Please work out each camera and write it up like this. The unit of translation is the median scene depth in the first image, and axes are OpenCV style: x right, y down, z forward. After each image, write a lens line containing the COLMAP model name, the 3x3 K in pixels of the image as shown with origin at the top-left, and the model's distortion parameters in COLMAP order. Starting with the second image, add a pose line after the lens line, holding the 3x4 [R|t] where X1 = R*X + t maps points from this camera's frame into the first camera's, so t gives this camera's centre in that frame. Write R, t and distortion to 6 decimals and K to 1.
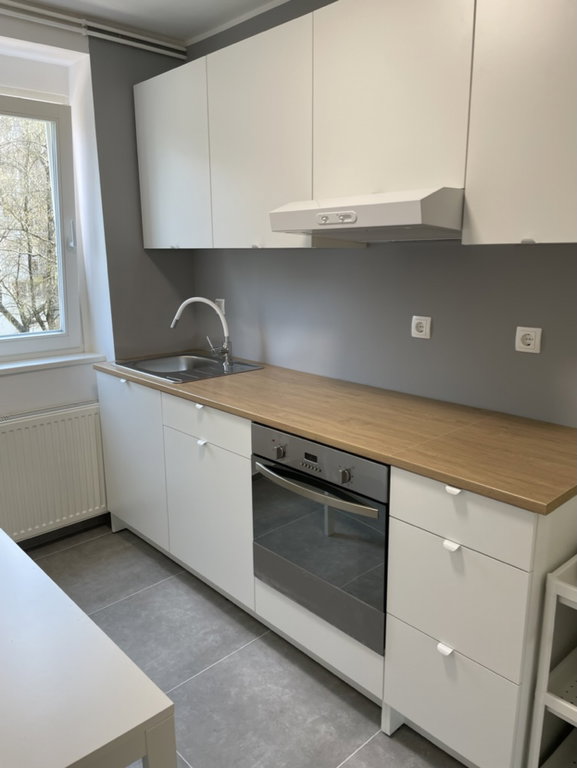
lens RADIAL K [[579.9, 0, 286.2], [0, 579.9, 387.3], [0, 0, 1]] dist [0.052537, -0.078281]
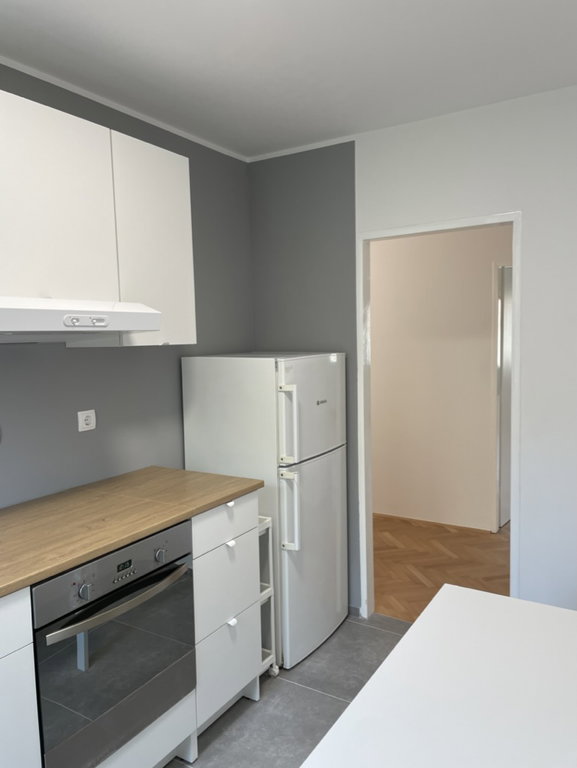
lens RADIAL K [[579.9, 0, 287.9], [0, 579.9, 386.2], [0, 0, 1]] dist [0.052537, -0.078281]
pose [[-0.279960, -0.069098, 0.957522, -0.900526], [0.241518, 0.960257, 0.139911, -0.222940], [-0.929135, 0.270428, -0.252145, 0.893857]]
